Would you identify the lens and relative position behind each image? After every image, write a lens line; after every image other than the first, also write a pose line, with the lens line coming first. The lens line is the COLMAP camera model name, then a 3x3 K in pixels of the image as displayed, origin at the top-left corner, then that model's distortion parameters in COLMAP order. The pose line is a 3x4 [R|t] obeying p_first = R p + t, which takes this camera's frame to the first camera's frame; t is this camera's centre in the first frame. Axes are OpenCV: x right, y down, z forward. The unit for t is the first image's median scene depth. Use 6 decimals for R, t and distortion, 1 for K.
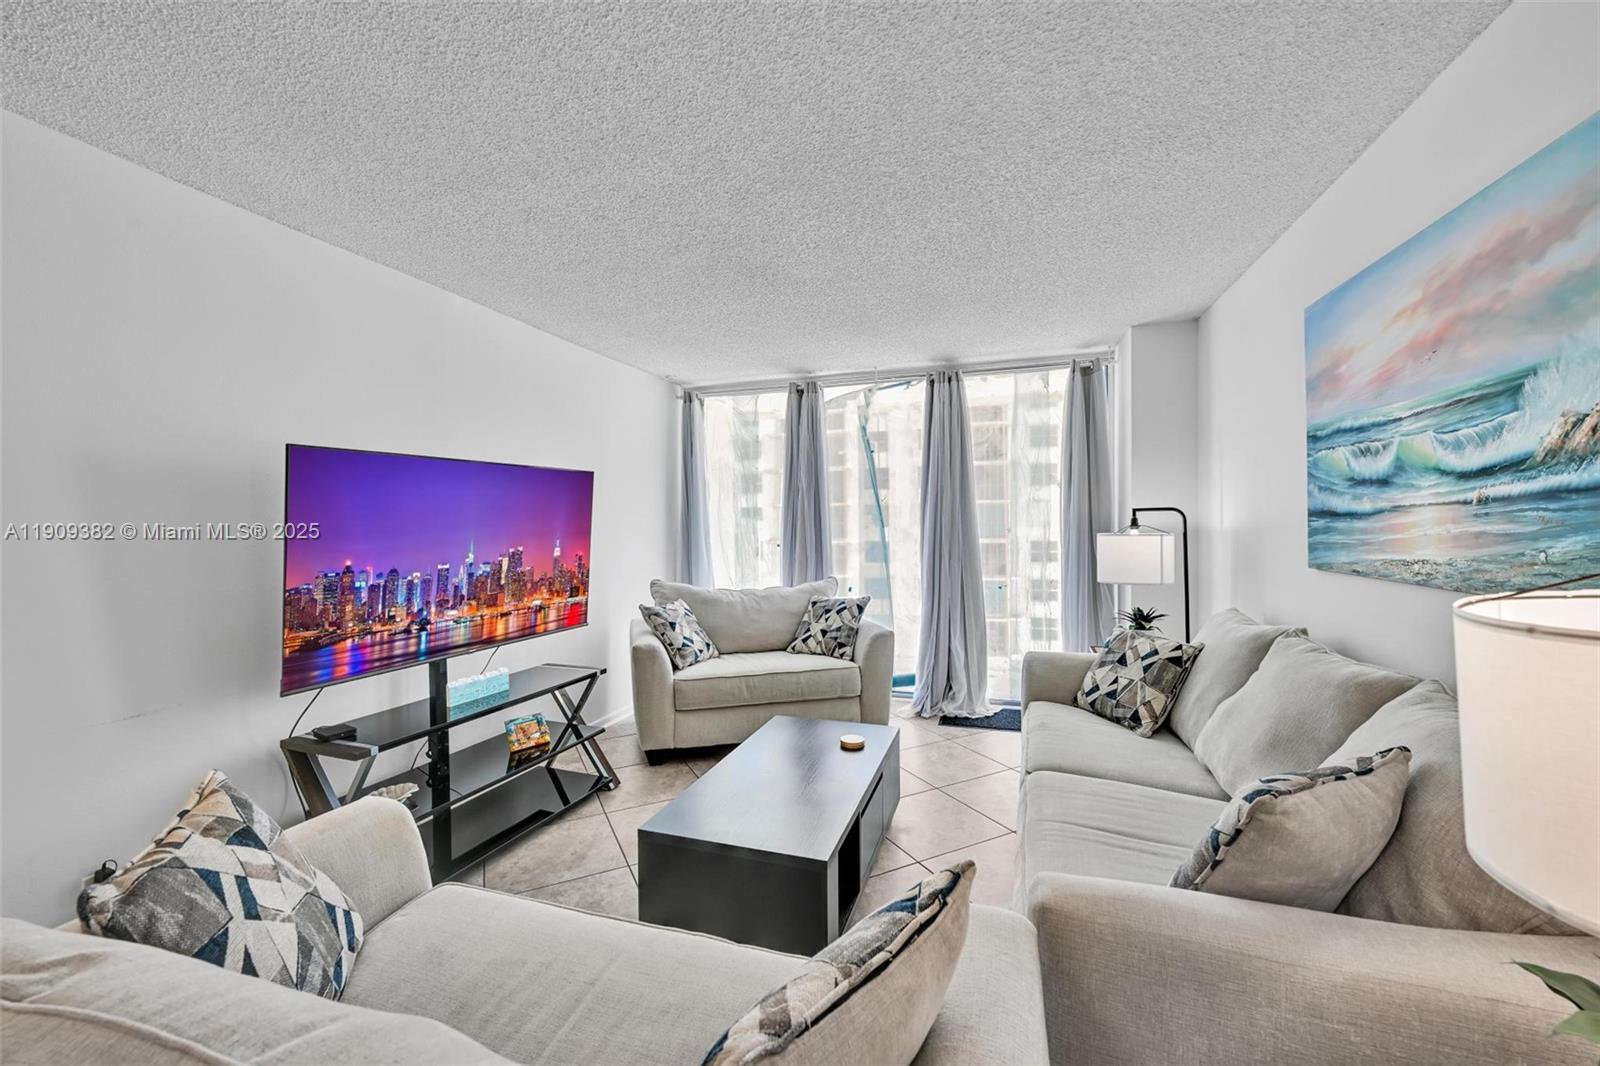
lens RADIAL K [[643.7, 0, 794.7], [0, 643.7, 526.1], [0, 0, 1]] dist [0.009055, 0.000254]
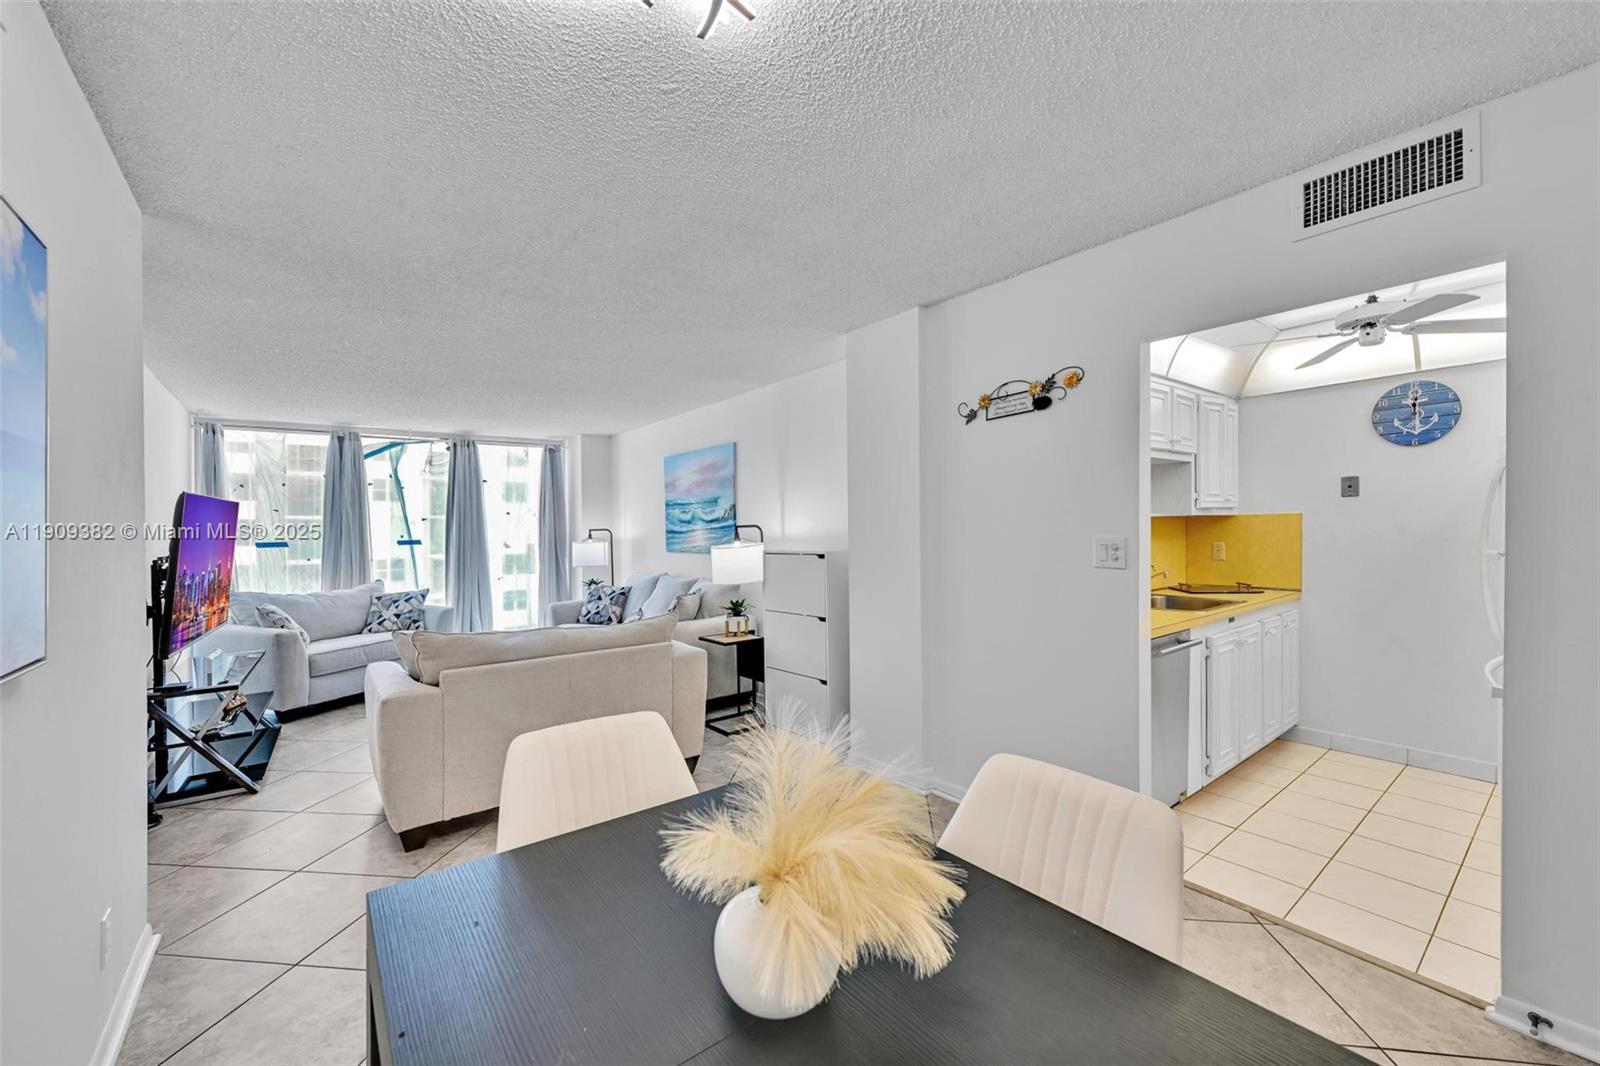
lens RADIAL K [[643.7, 0, 805.8], [0, 643.7, 525.8], [0, 0, 1]] dist [0.009055, 0.000254]
pose [[0.557980, 0.001524, 0.829853, -0.938517], [0.019554, 0.999697, -0.014984, 0.005940], [-0.829624, 0.024588, 0.557781, -0.833232]]
